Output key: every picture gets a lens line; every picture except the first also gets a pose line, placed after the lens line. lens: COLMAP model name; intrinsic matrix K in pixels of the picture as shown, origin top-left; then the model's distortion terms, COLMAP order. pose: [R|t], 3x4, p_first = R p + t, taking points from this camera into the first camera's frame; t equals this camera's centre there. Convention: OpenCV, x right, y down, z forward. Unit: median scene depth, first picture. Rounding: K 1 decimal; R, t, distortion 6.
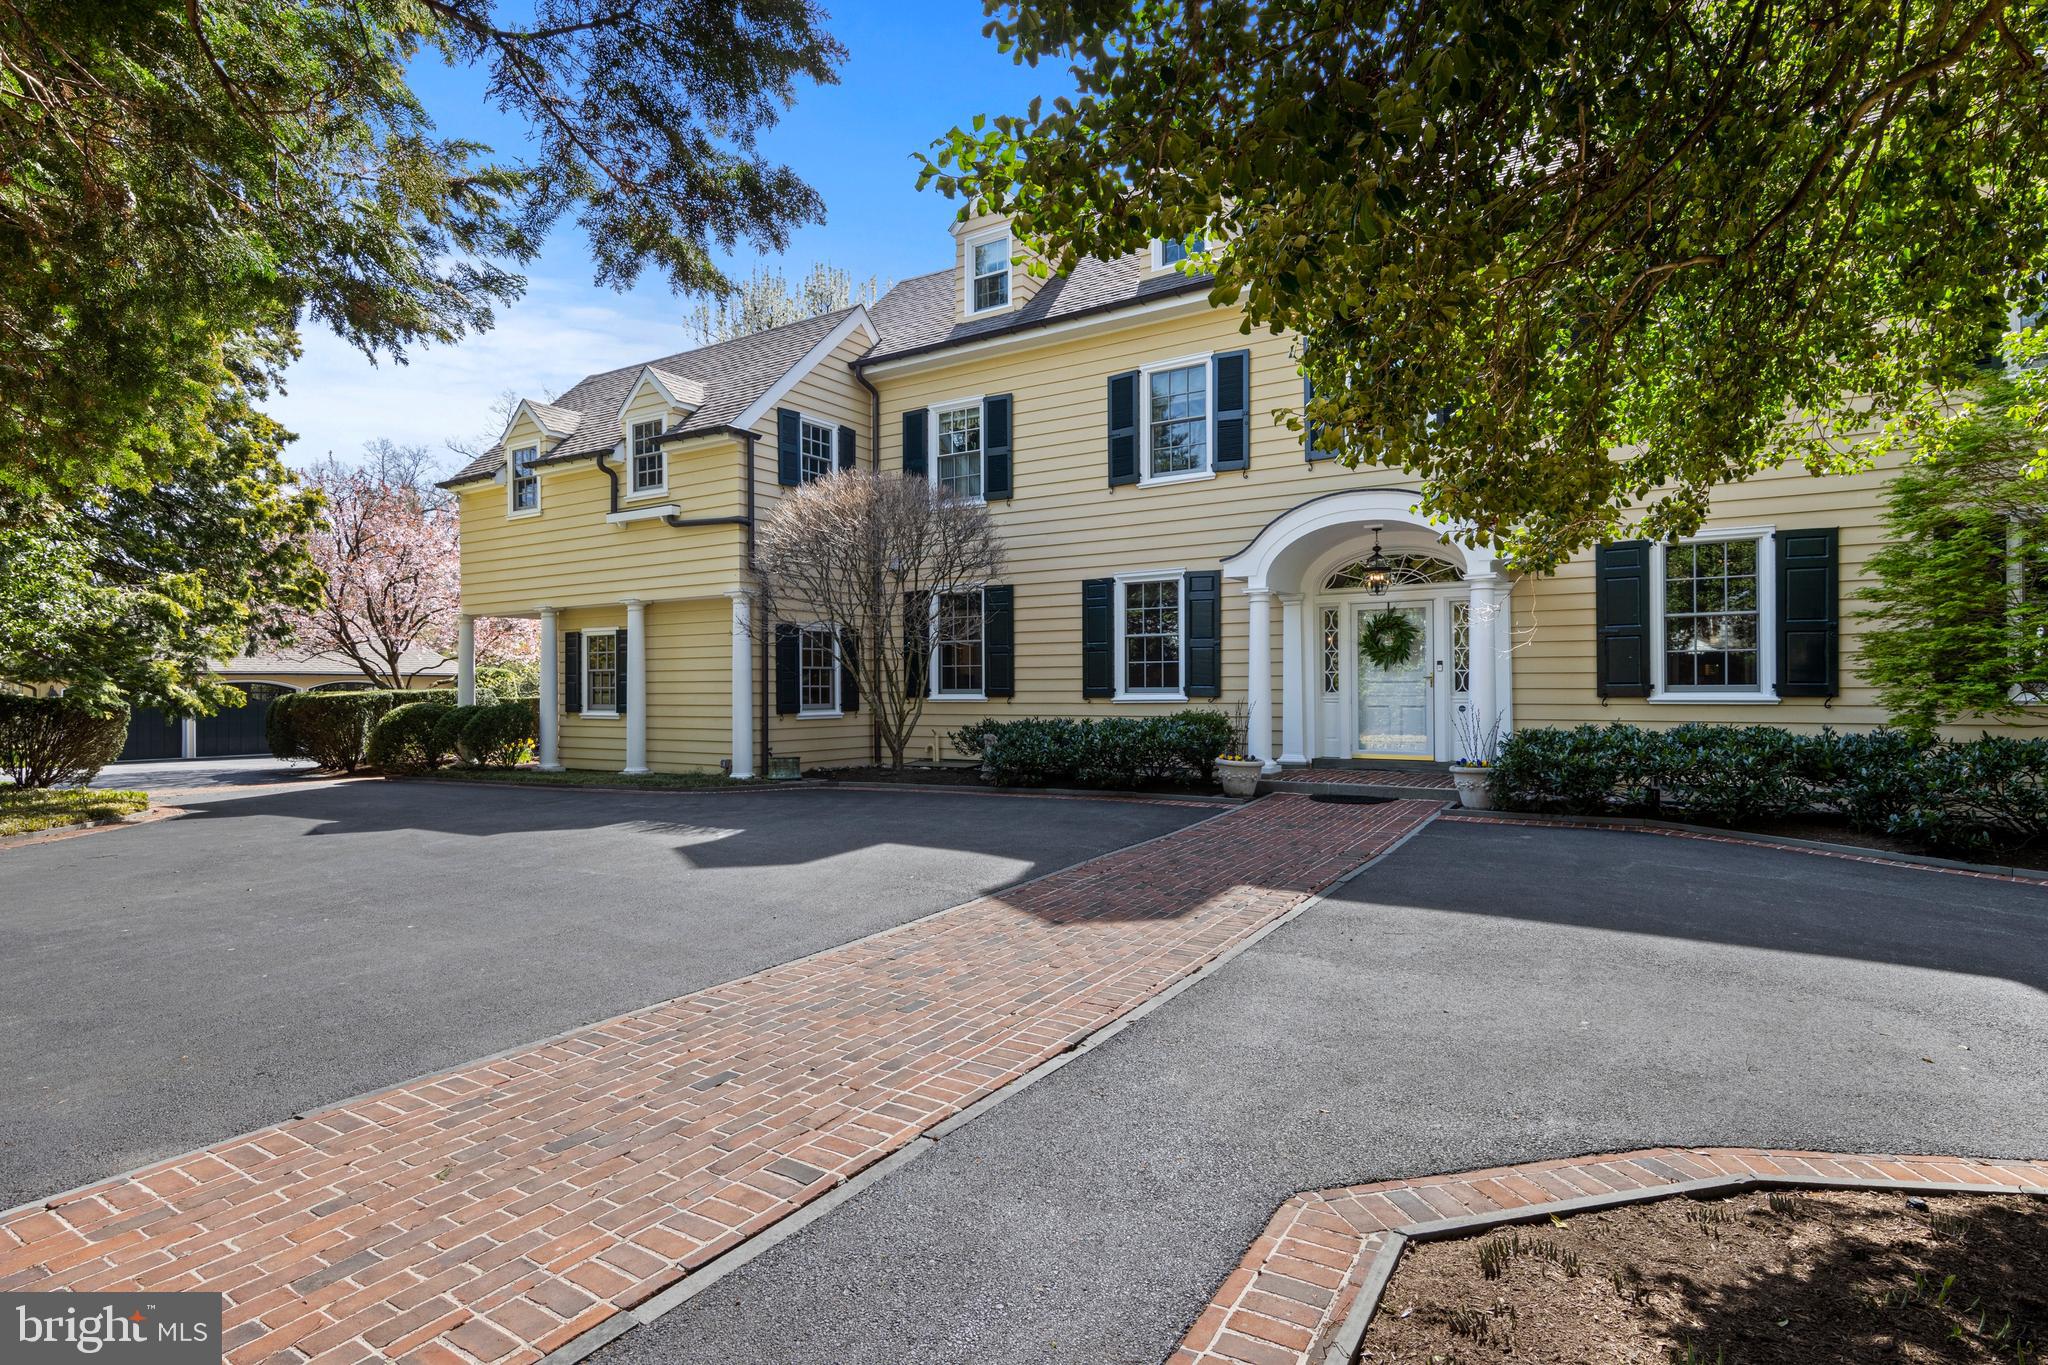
lens RADIAL K [[1043.3, 0, 1018.6], [0, 1043.3, 693.9], [0, 0, 1]] dist [0.009584, -0.001144]
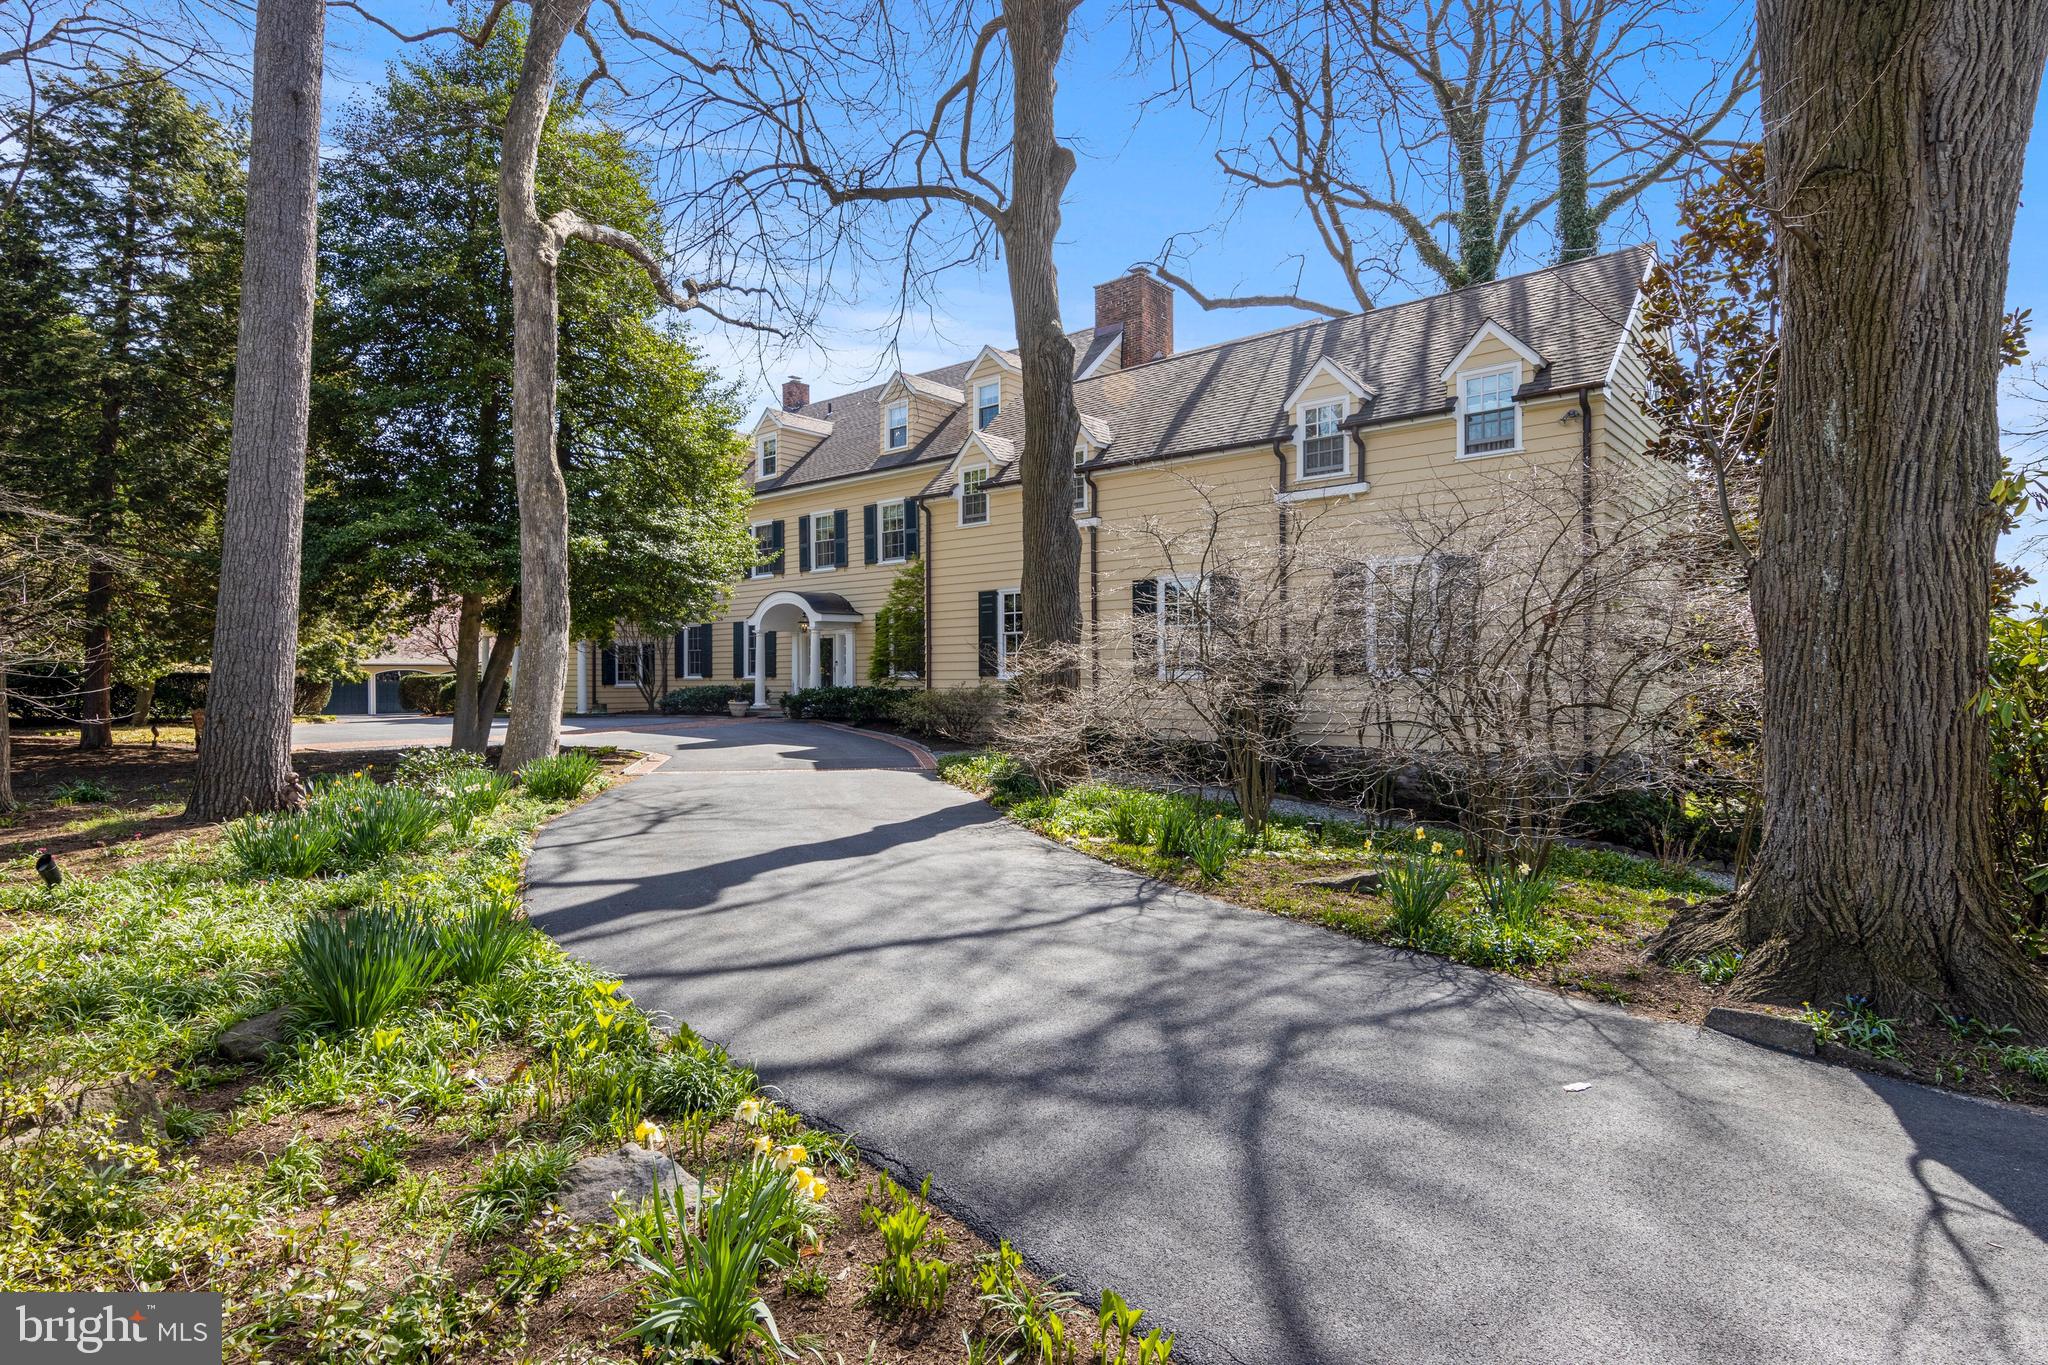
lens RADIAL K [[1043.3, 0, 1028.2], [0, 1043.3, 679.7], [0, 0, 1]] dist [0.009584, -0.001144]
pose [[0.984969, 0.010109, -0.172436, 0.996662], [-0.008246, 0.999900, 0.011516, -0.022807], [0.172535, -0.009921, 0.984953, -0.952935]]
